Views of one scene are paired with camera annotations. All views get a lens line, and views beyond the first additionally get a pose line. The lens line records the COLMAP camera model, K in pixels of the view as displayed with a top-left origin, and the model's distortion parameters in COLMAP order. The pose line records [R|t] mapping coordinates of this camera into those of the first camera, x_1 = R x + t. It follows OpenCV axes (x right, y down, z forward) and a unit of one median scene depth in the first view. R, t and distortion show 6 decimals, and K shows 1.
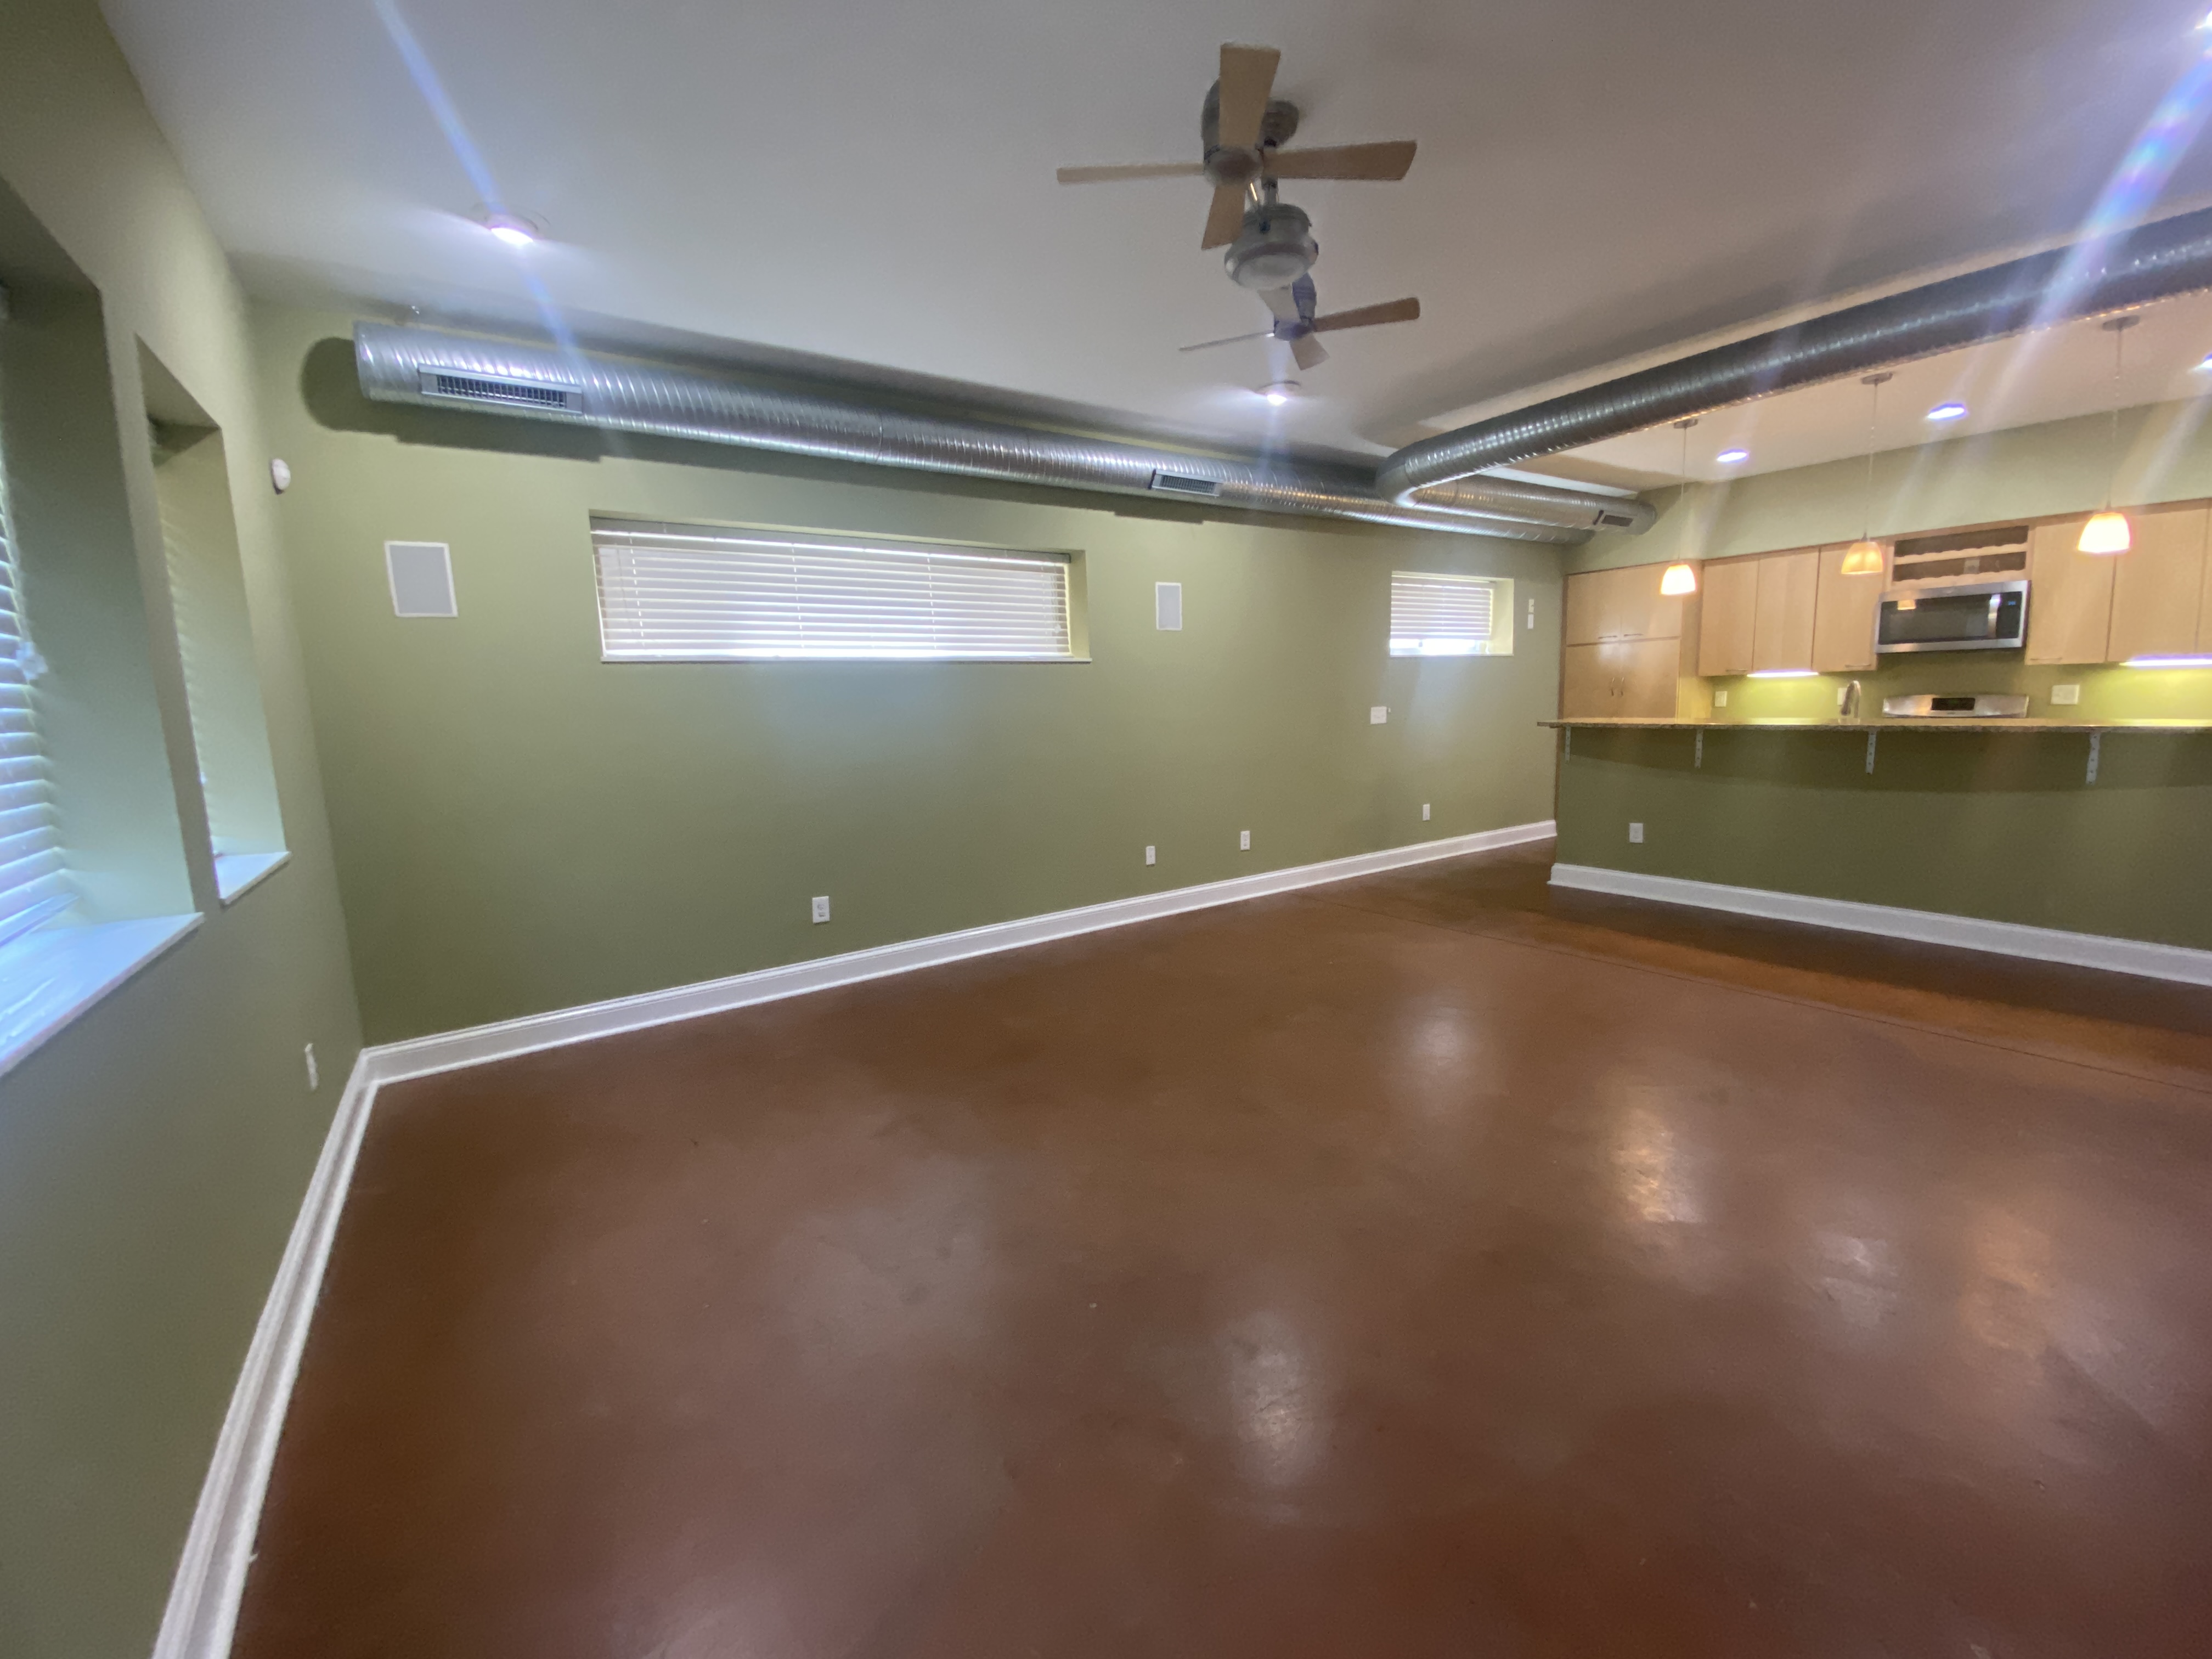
lens RADIAL K [[894.8, 0, 1099.3], [0, 894.8, 834.0], [0, 0, 1]] dist [0.047823, -0.034285]
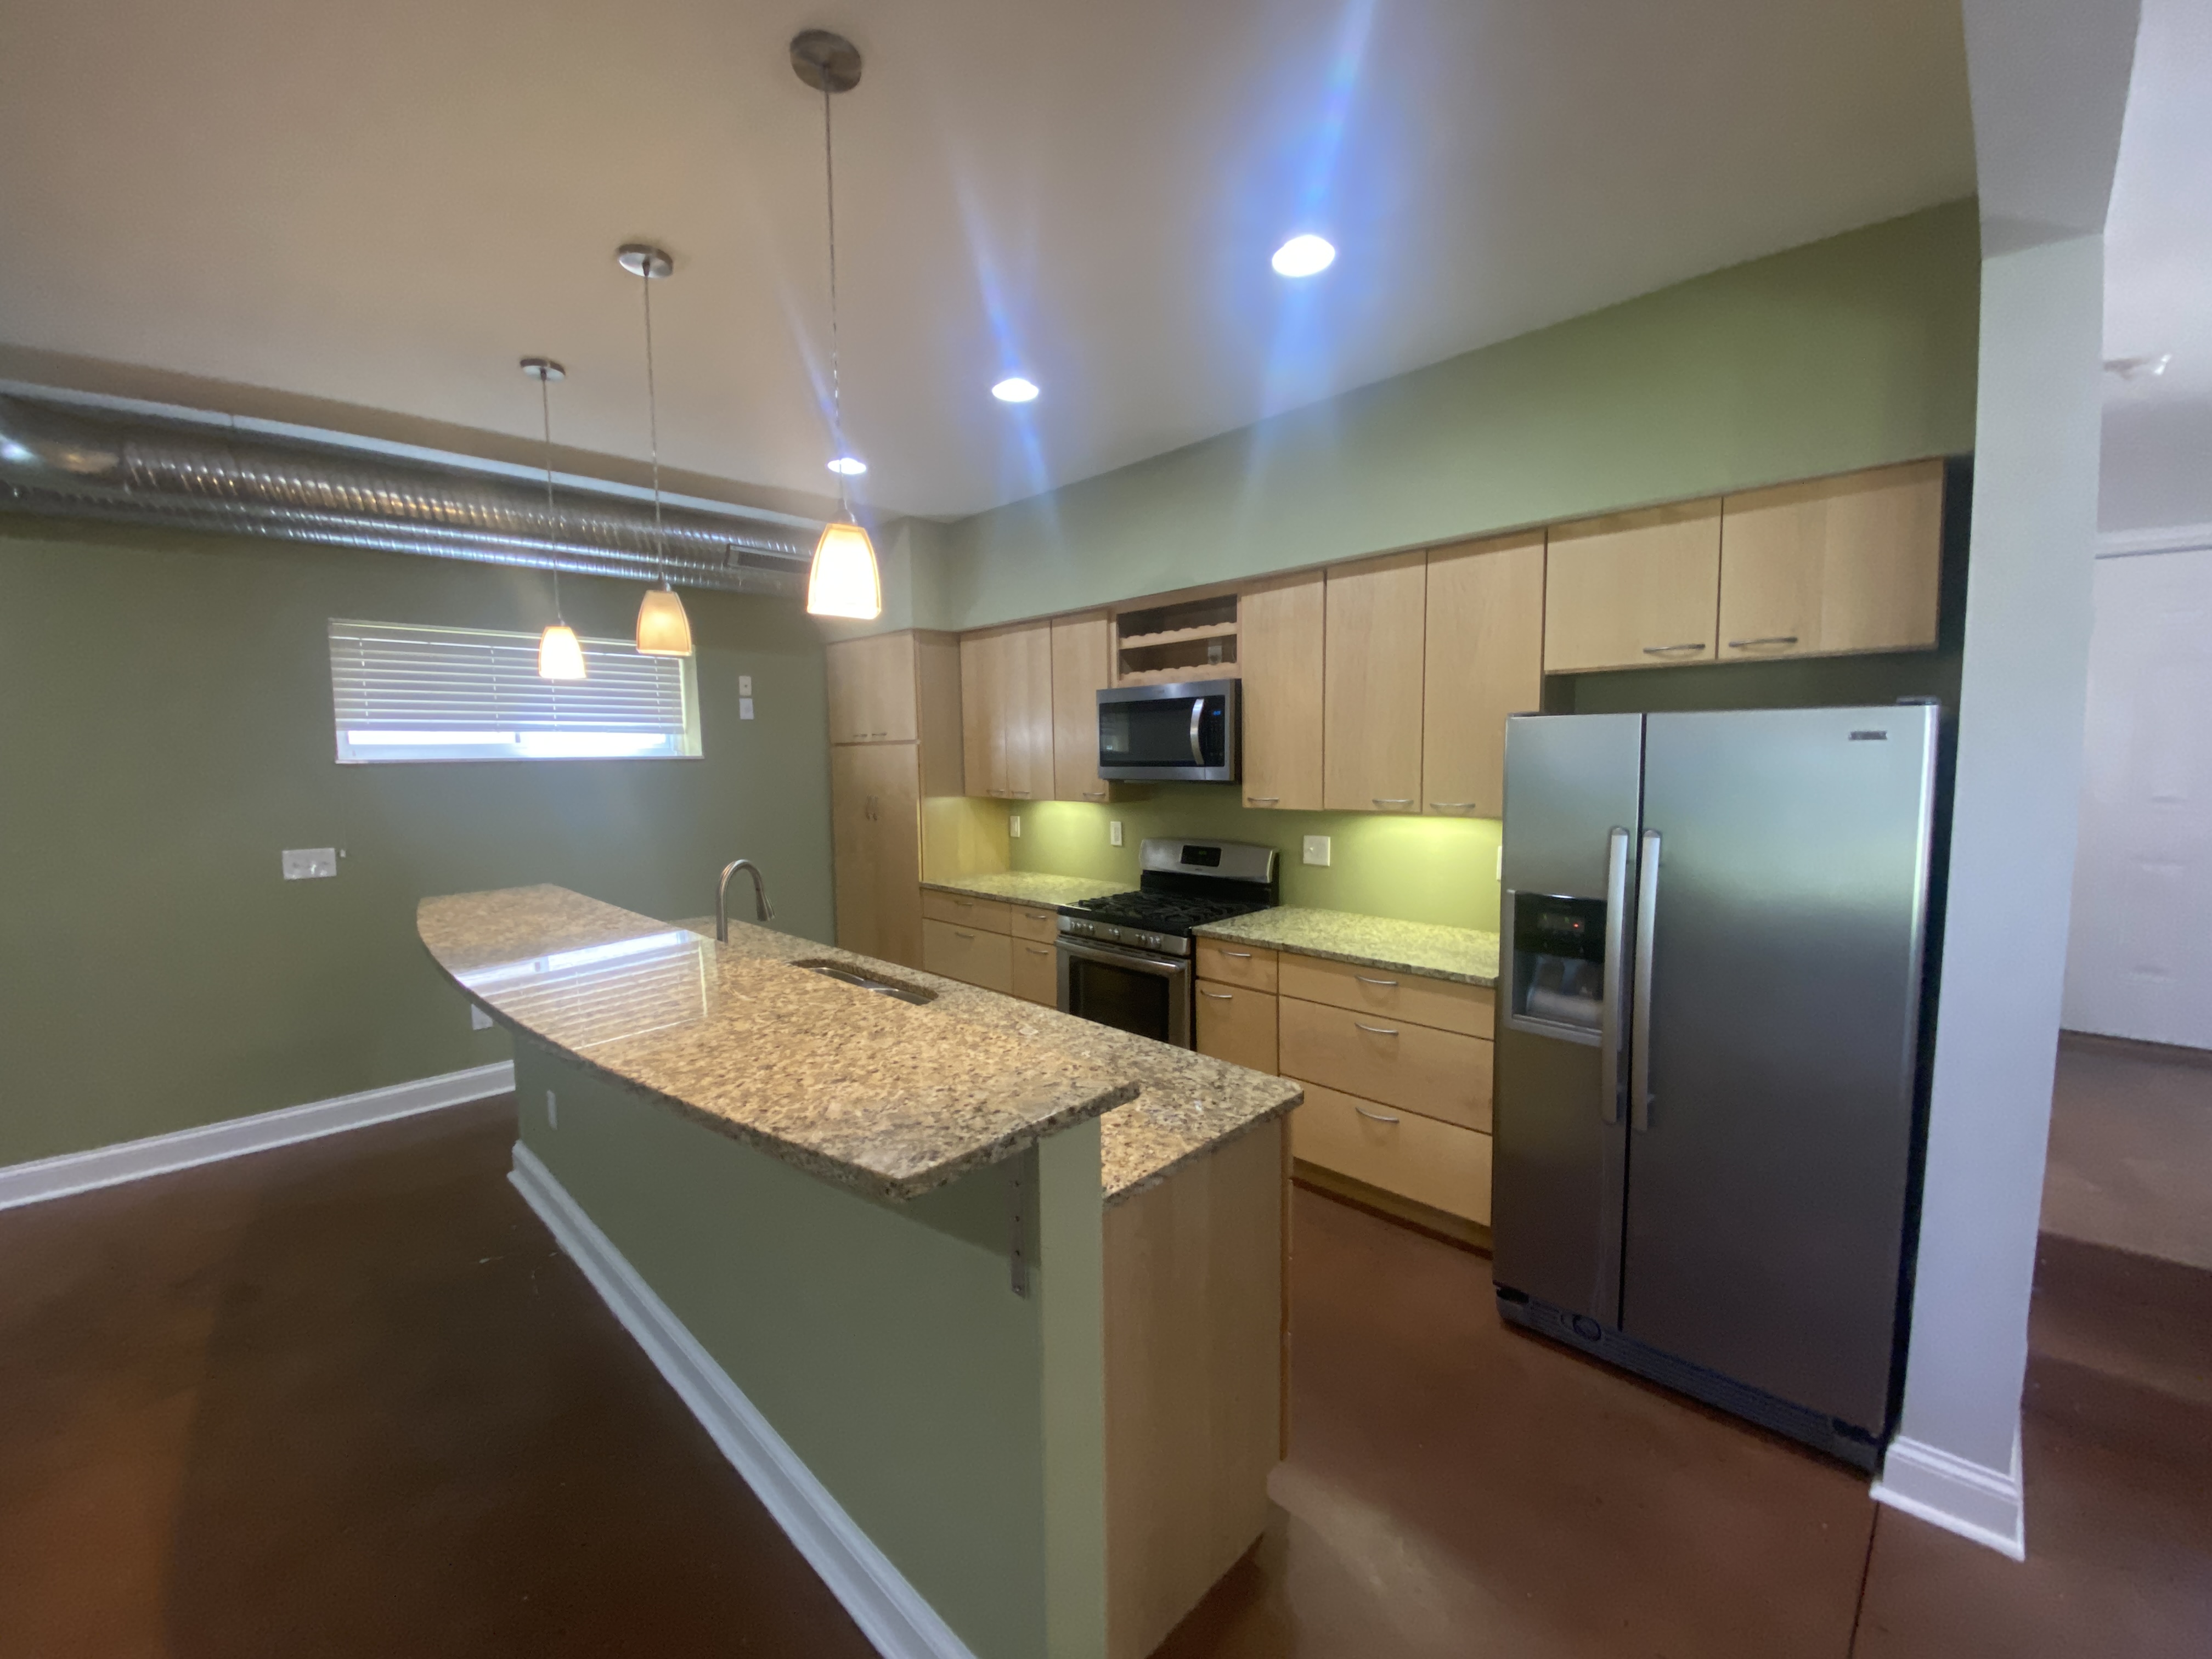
lens RADIAL K [[894.8, 0, 1099.3], [0, 894.8, 834.0], [0, 0, 1]] dist [0.047823, -0.034285]
pose [[0.986885, 0.006753, 0.161286, 0.754060], [0.003683, 0.997923, -0.064318, -0.116687], [-0.161385, 0.064069, 0.984810, 0.358040]]
